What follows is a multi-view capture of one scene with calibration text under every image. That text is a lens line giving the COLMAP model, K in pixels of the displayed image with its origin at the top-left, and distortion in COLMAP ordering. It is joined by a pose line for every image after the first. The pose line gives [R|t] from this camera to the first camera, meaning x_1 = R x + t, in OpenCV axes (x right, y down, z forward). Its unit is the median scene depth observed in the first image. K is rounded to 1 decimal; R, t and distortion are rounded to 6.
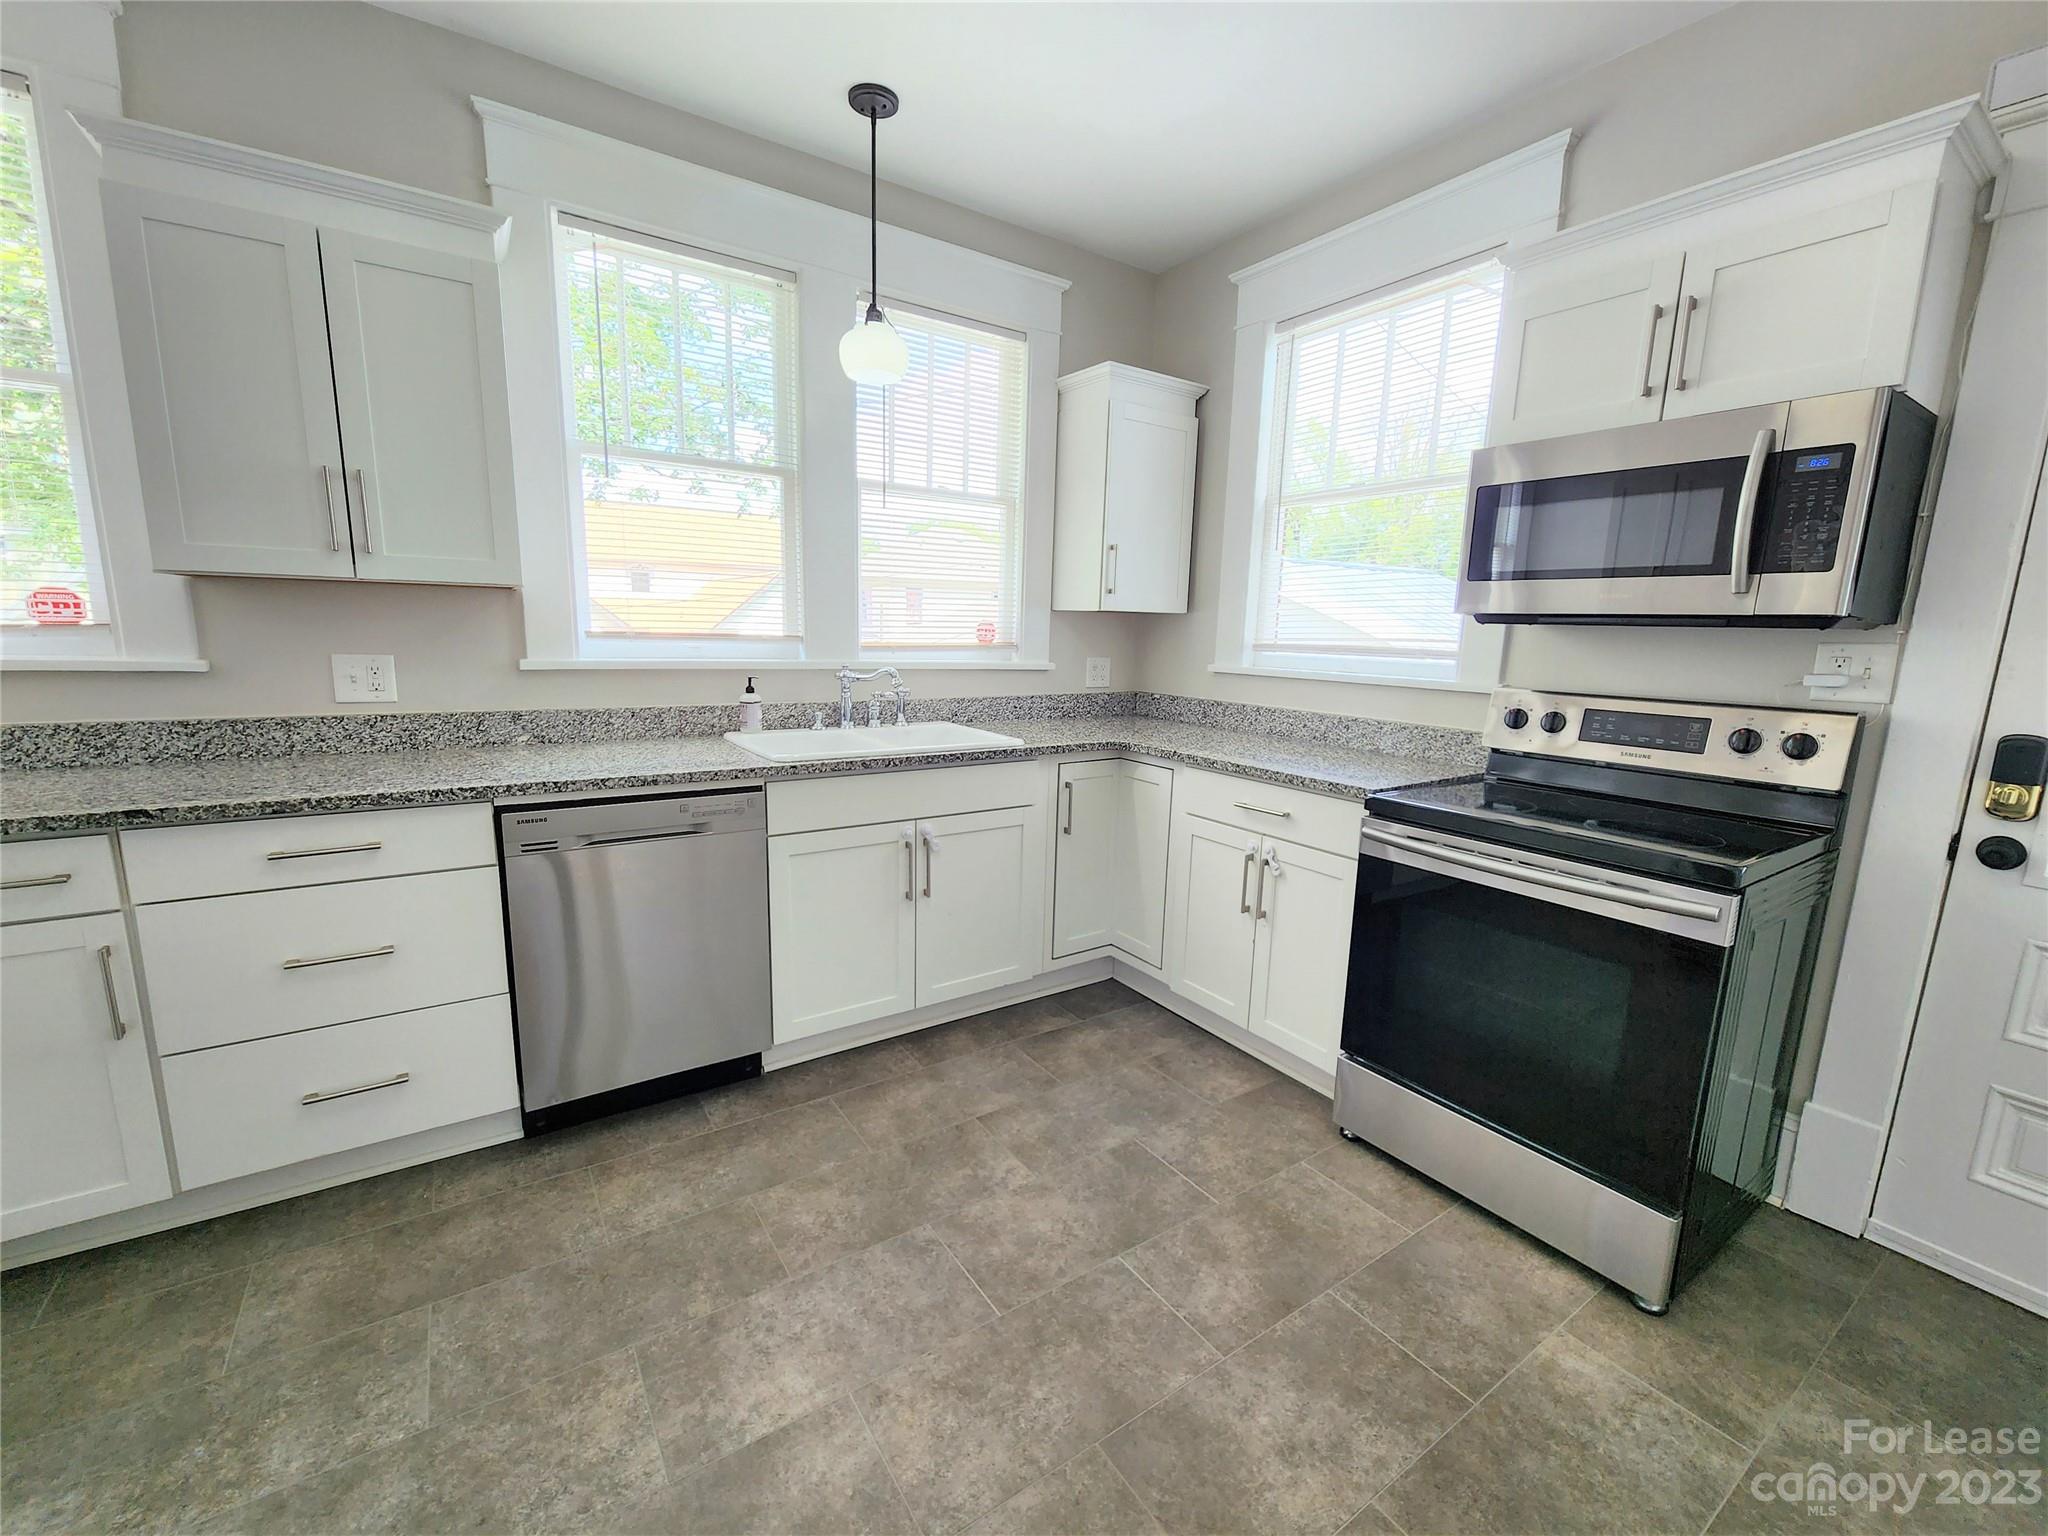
lens RADIAL K [[840.7, 0, 1024.6], [0, 840.7, 774.7], [0, 0, 1]] dist [0.001554, -0.000635]
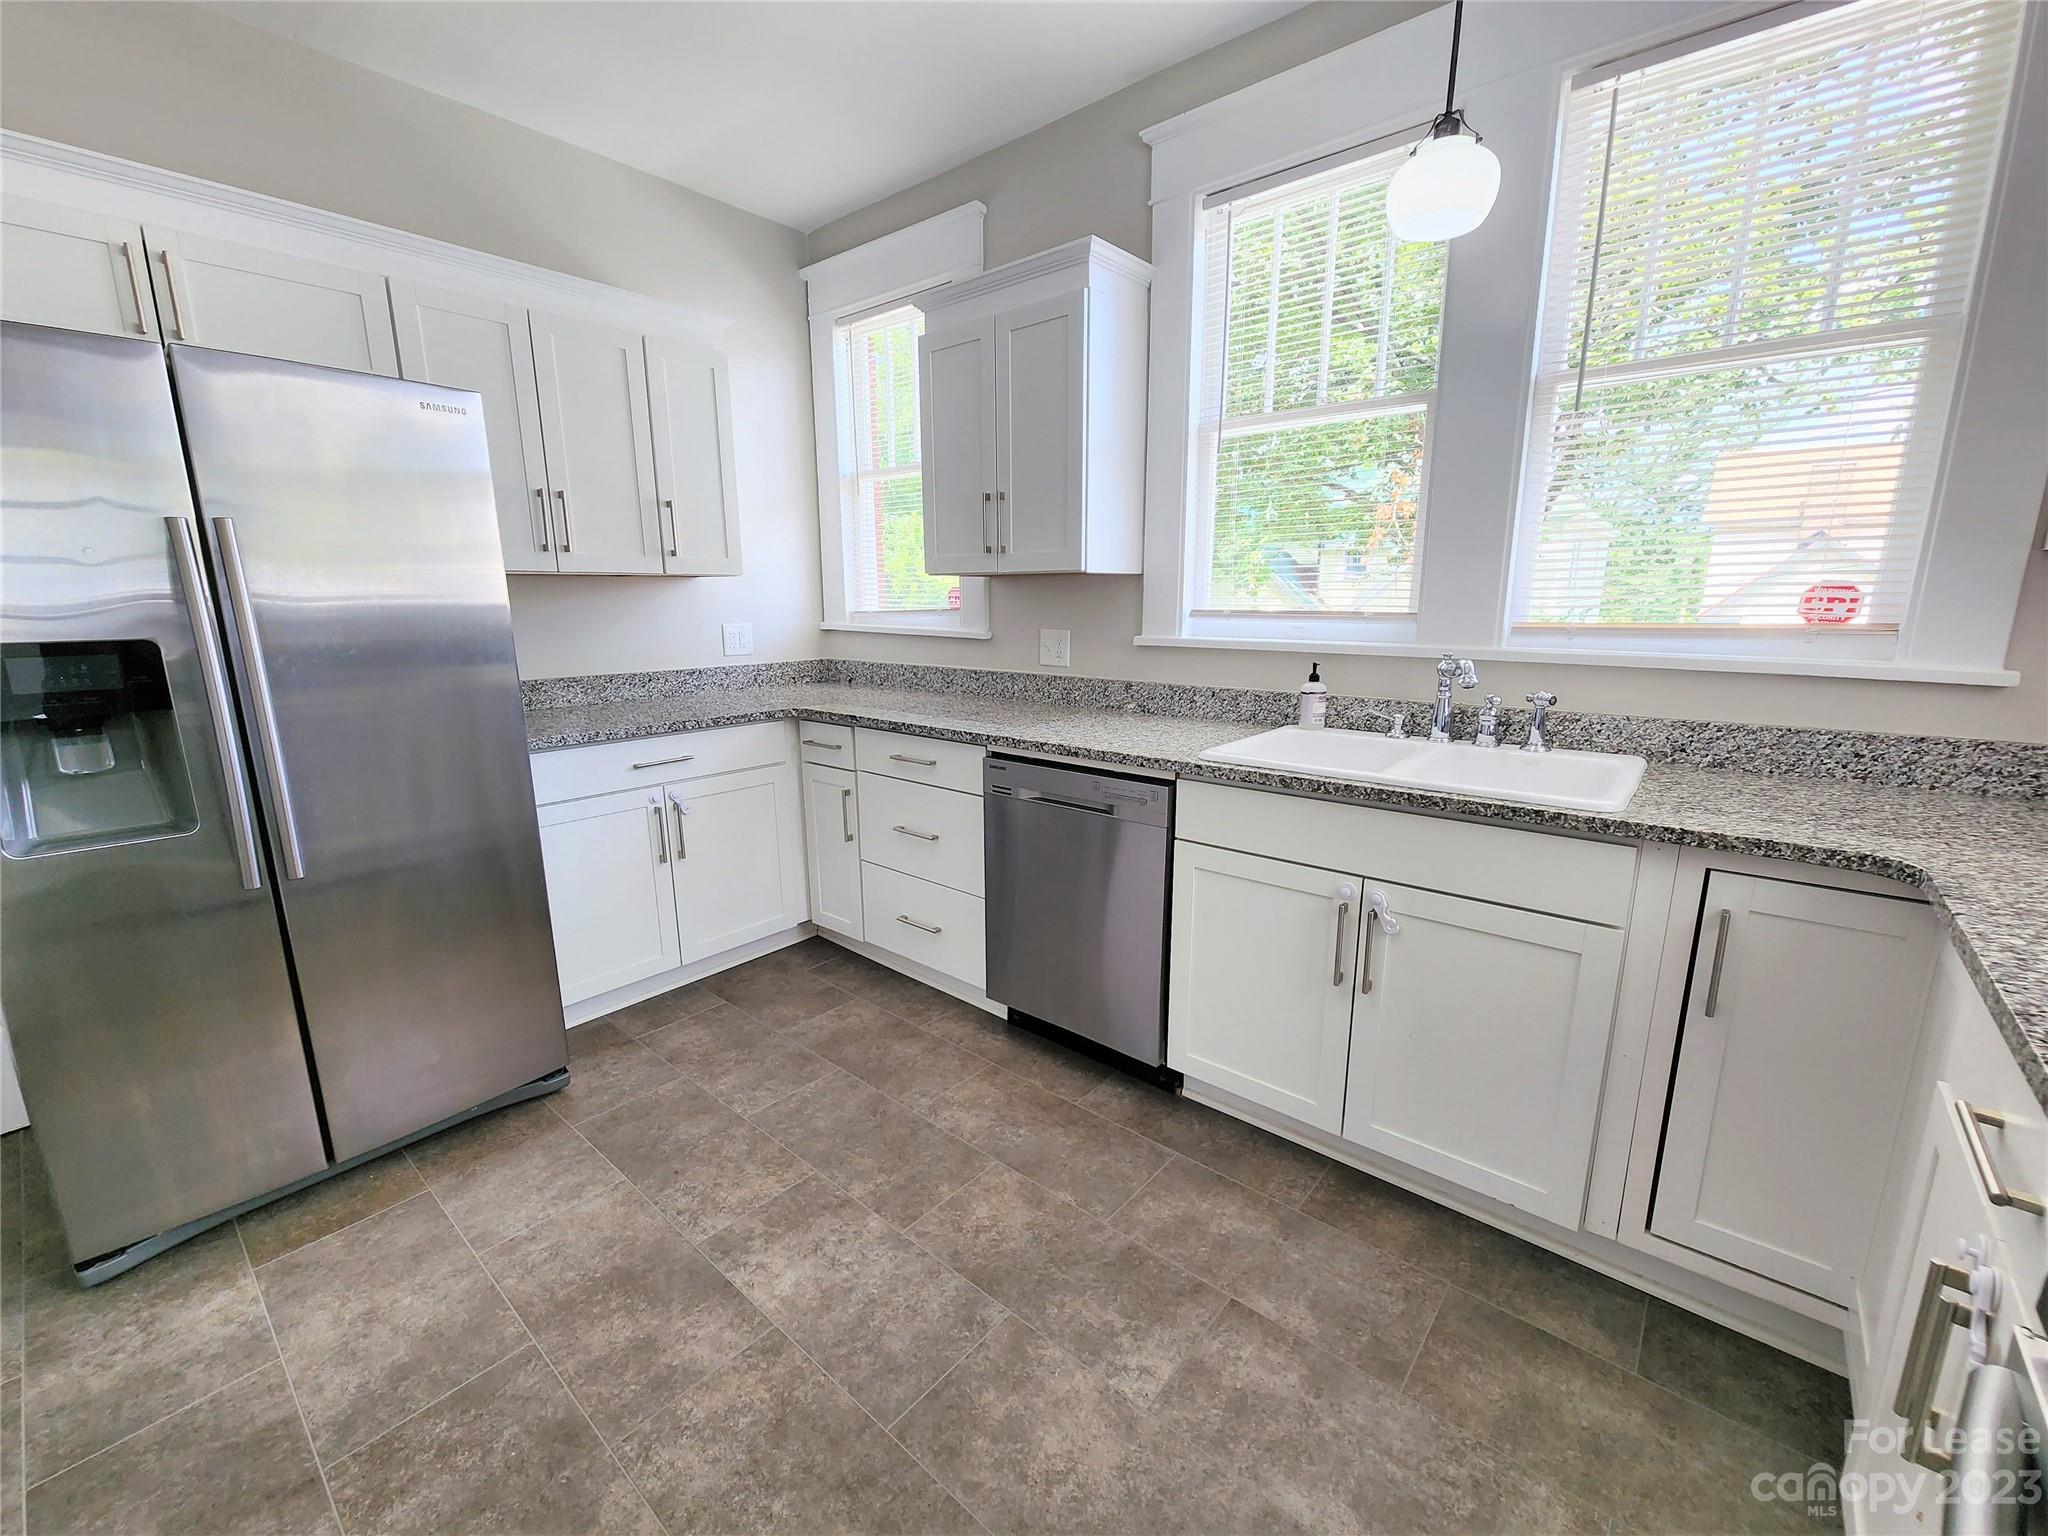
lens RADIAL K [[840.7, 0, 1024.6], [0, 840.7, 774.7], [0, 0, 1]] dist [0.001554, -0.000635]
pose [[0.264922, 0.172597, -0.948697, 0.522149], [-0.156865, 0.978459, 0.134208, -0.093384], [0.951425, 0.113263, 0.286289, 0.627483]]
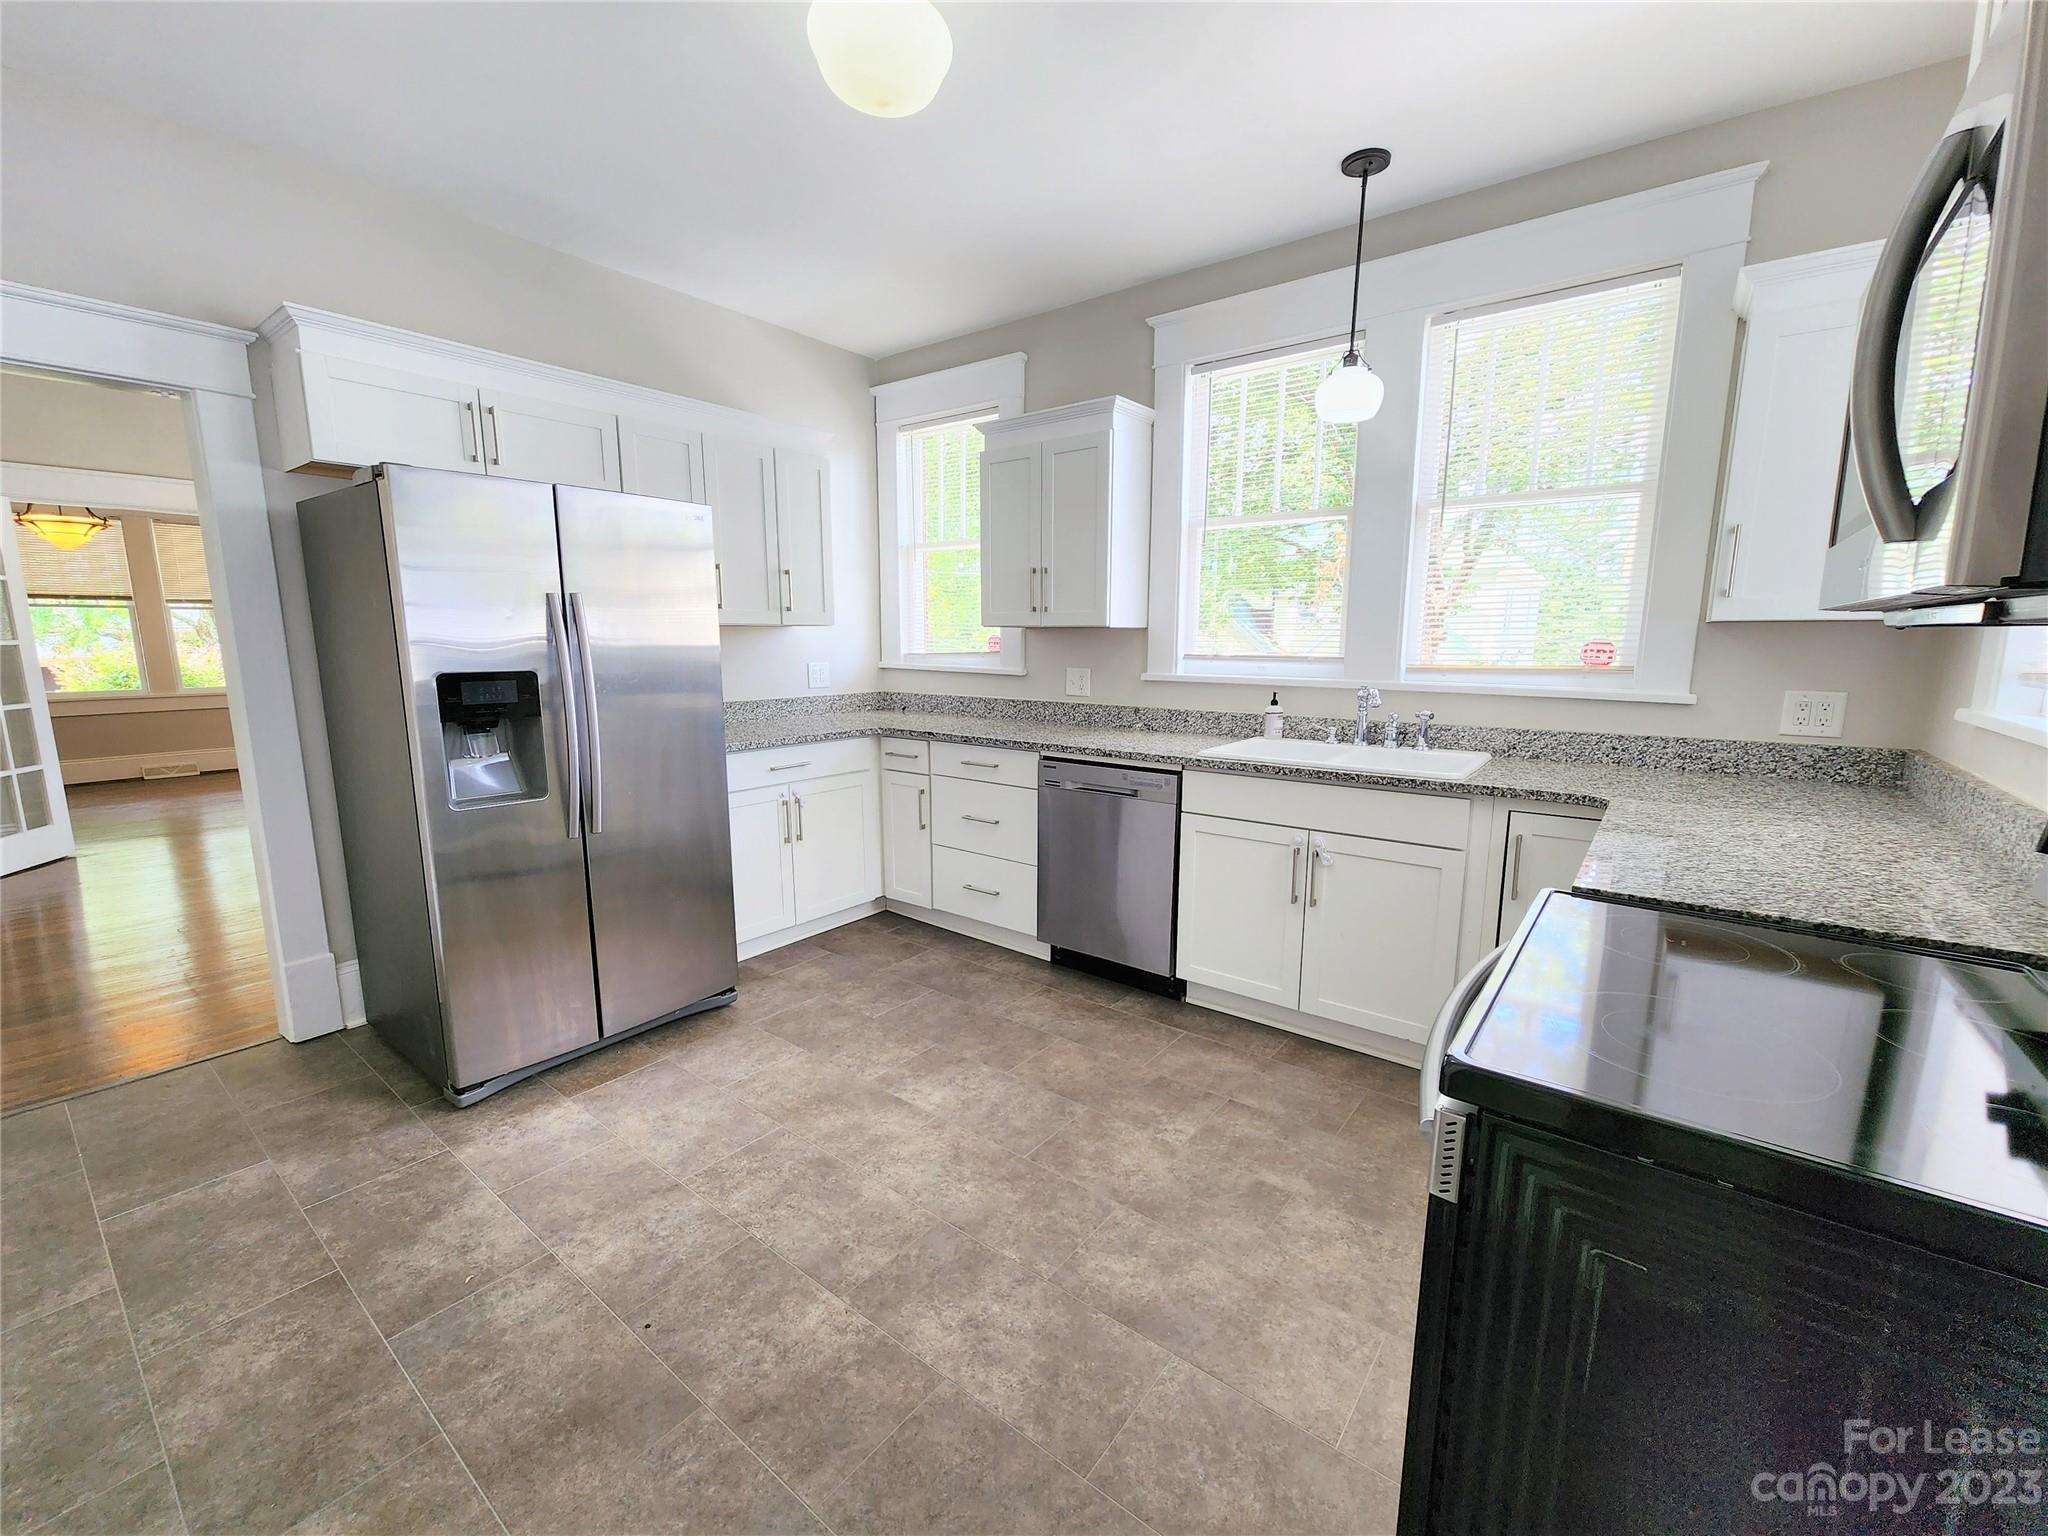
lens RADIAL K [[840.7, 0, 1024.6], [0, 840.7, 774.7], [0, 0, 1]] dist [0.001554, -0.000635]
pose [[0.308799, 0.127354, -0.942563, 0.886942], [-0.159599, 0.983882, 0.080649, -0.050873], [0.937641, 0.125528, 0.324147, 0.375291]]
